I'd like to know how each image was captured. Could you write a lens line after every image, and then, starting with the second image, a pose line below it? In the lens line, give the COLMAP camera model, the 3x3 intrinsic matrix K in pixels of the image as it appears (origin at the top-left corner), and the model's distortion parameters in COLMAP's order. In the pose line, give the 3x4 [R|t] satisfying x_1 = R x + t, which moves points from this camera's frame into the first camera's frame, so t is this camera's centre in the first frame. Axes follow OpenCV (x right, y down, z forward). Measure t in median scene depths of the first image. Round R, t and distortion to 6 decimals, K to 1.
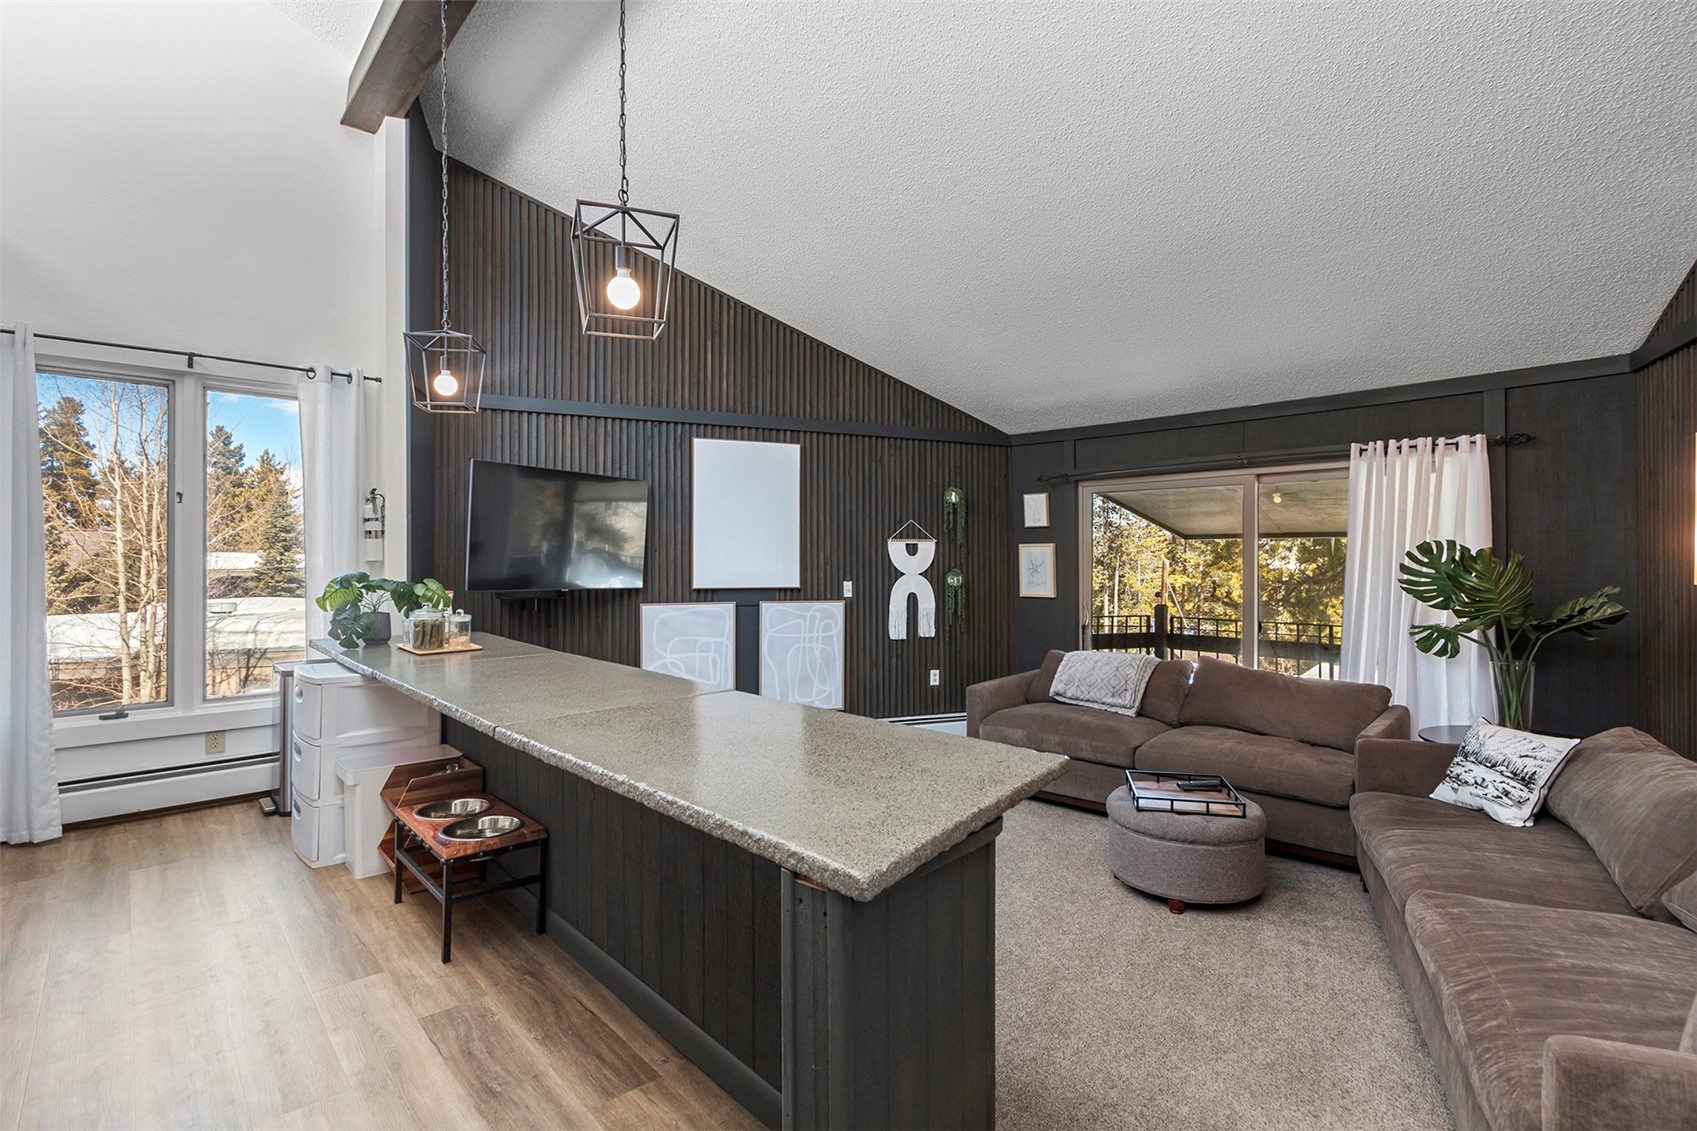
lens RADIAL K [[807.4, 0, 844.5], [0, 807.4, 555.3], [0, 0, 1]] dist [0.011035, -0.002296]
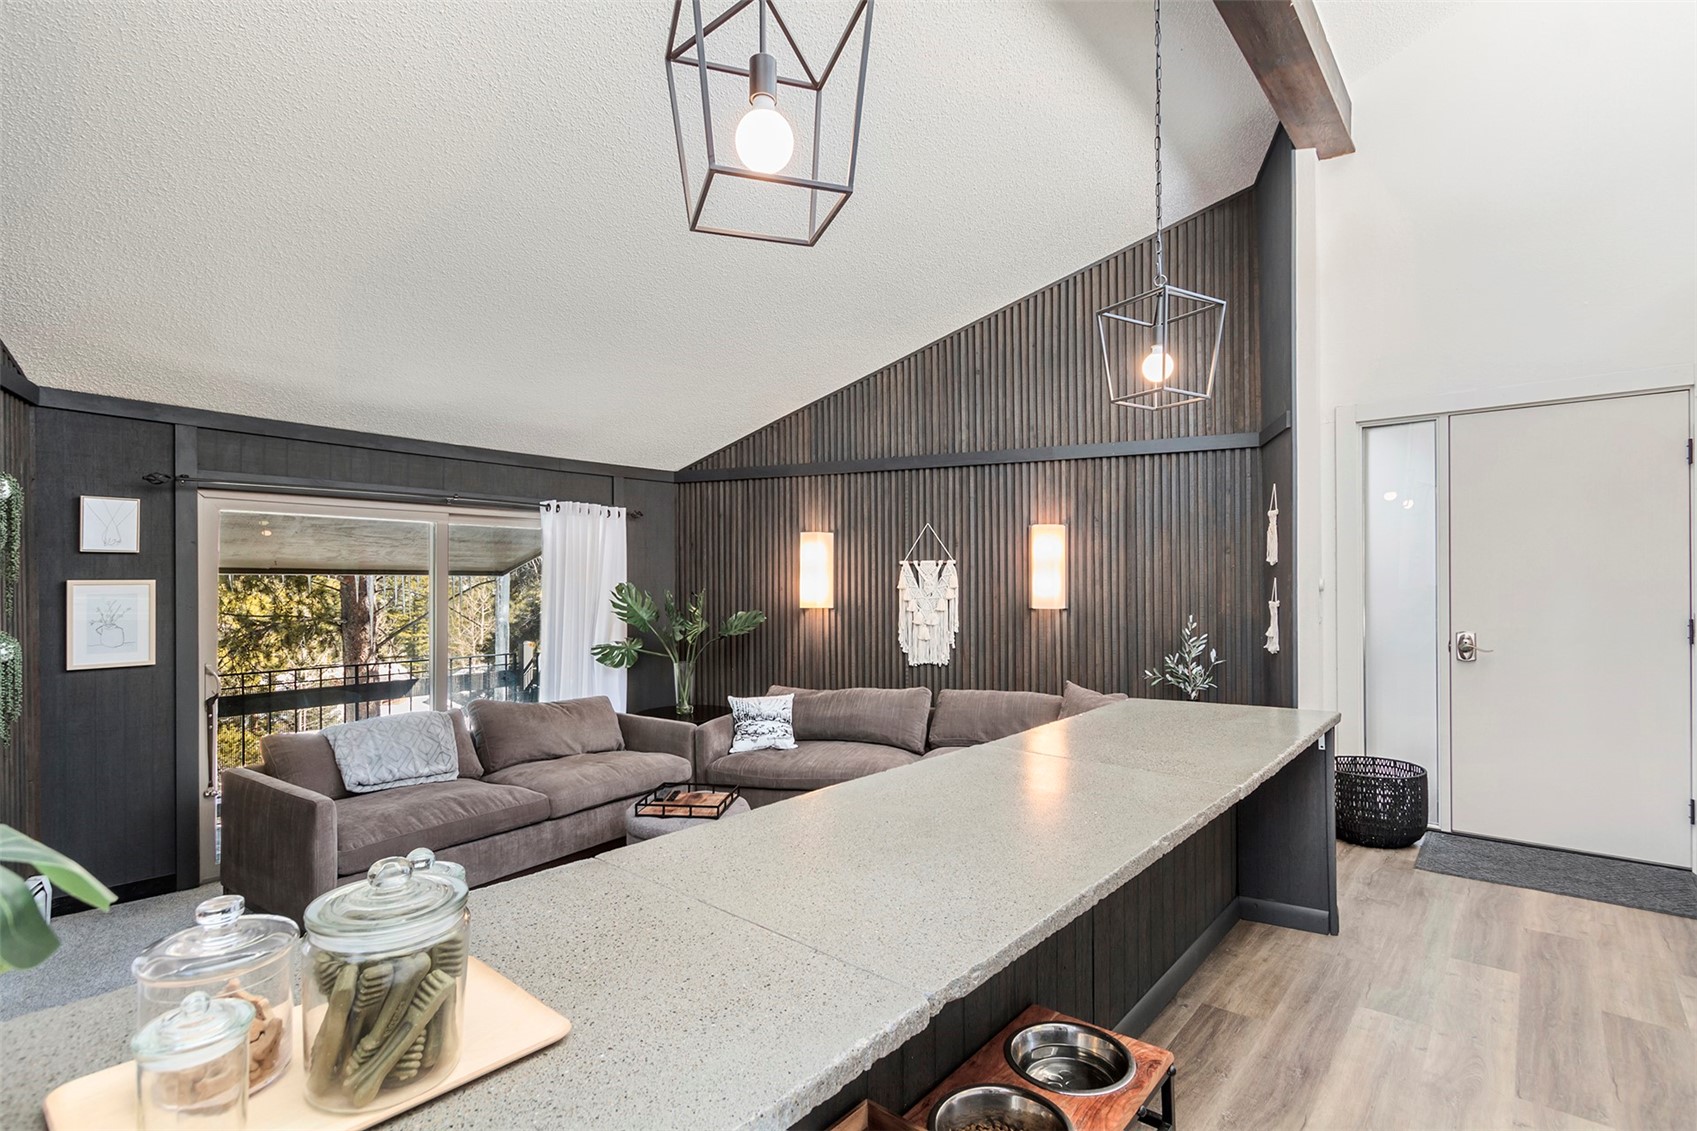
lens RADIAL K [[806.8, 0, 850.8], [0, 806.8, 580.2], [0, 0, 1]] dist [0.002233, -0.000180]
pose [[-0.133120, 0.005870, 0.991082, -0.581738], [0.002221, 0.999982, -0.005625, -0.012376], [-0.991097, 0.001453, -0.133131, 0.699474]]
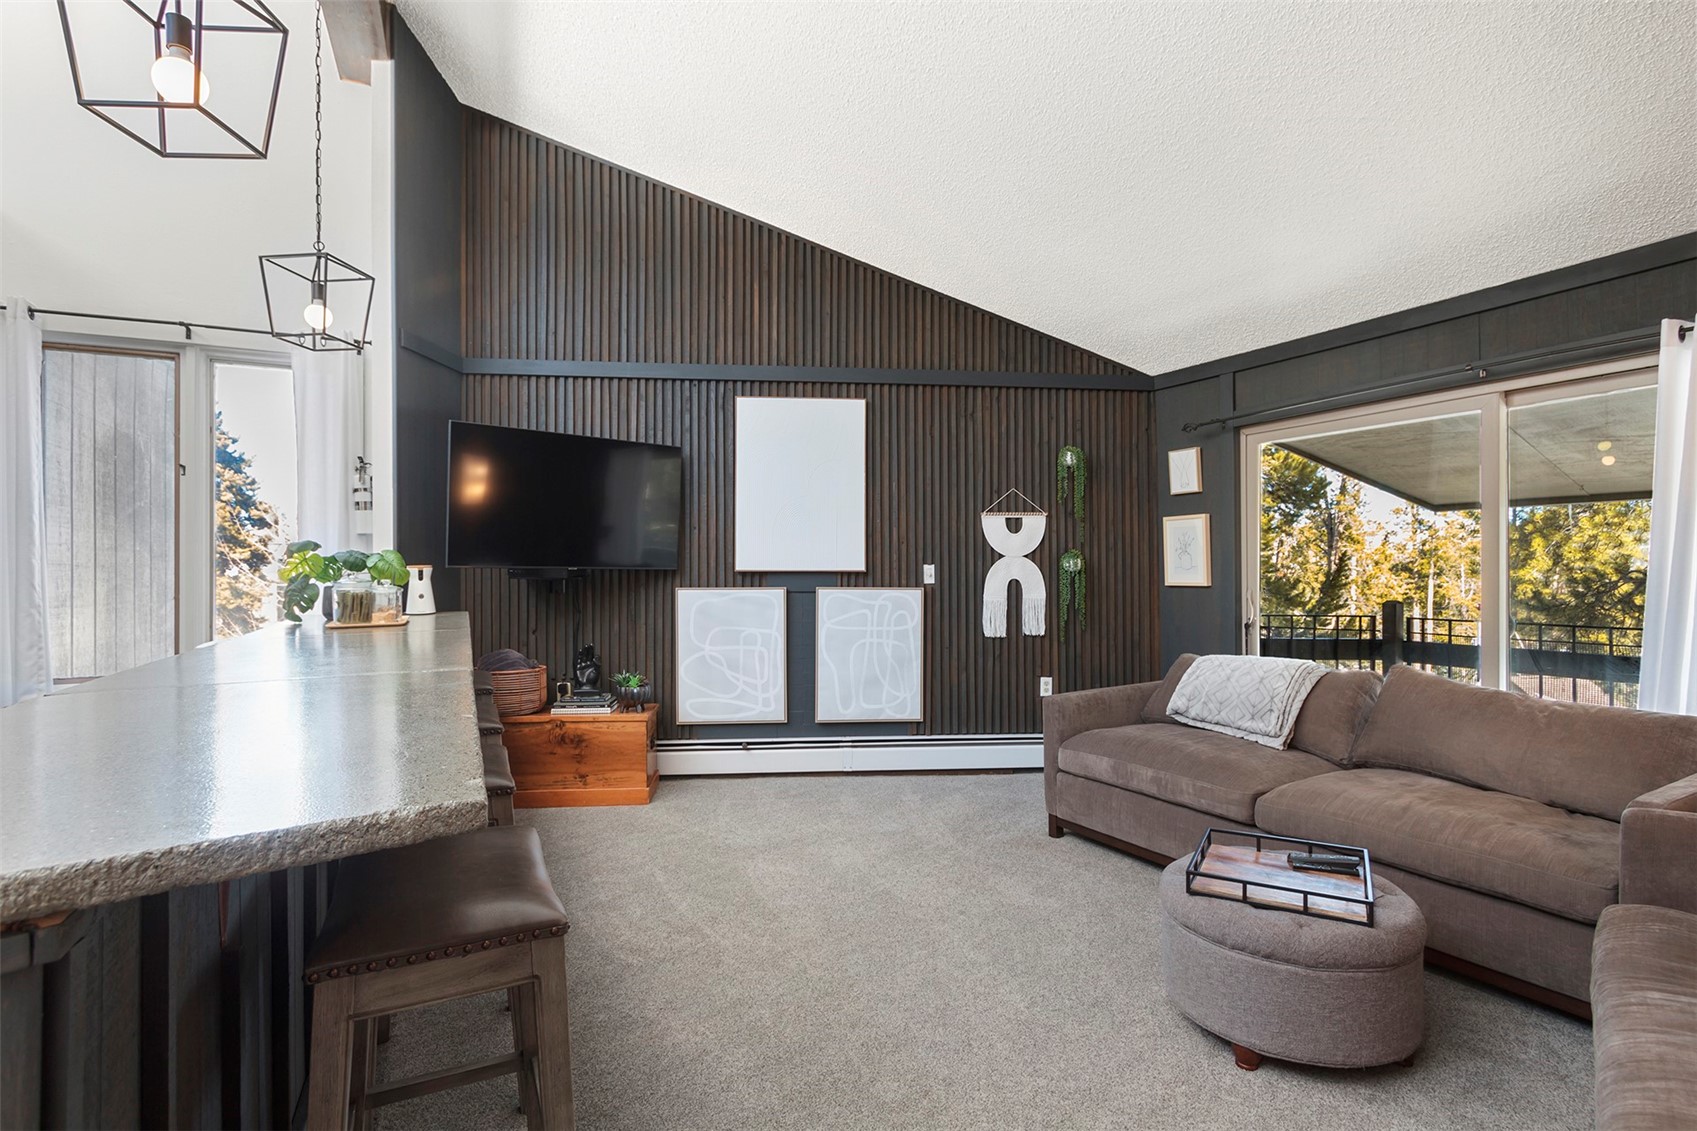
lens RADIAL K [[826.1, 0, 848.5], [0, 826.1, 565.5], [0, 0, 1]] dist [0.000546, -0.000589]
pose [[0.955316, -0.004546, -0.295553, 0.217678], [0.004332, 0.999990, -0.001382, 0.042647], [0.295556, 0.000040, 0.955325, 0.220311]]
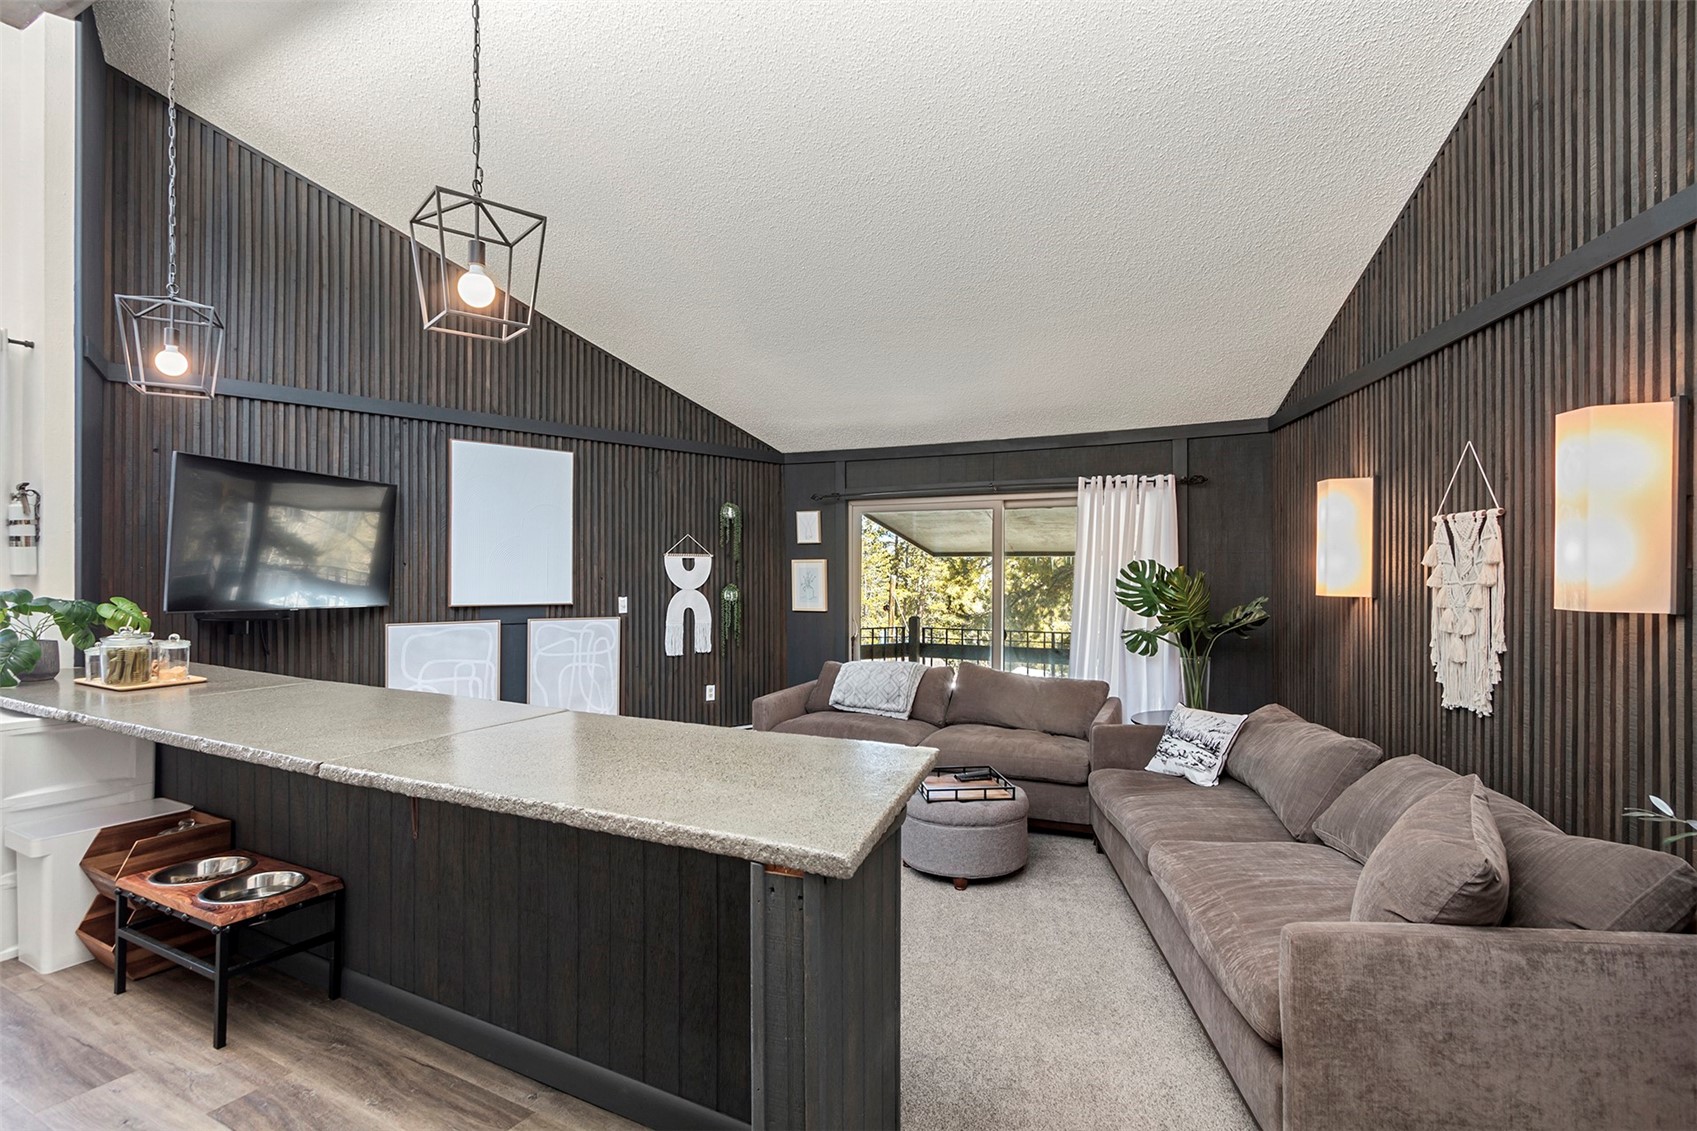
lens RADIAL K [[822.6, 0, 849.1], [0, 822.6, 570.4], [0, 0, 1]] dist [0.012434, -0.001594]
pose [[0.944405, 0.004023, 0.328760, -0.080445], [-0.004301, 0.999991, 0.000117, -0.000823], [-0.328756, -0.001524, 0.944414, -0.020144]]
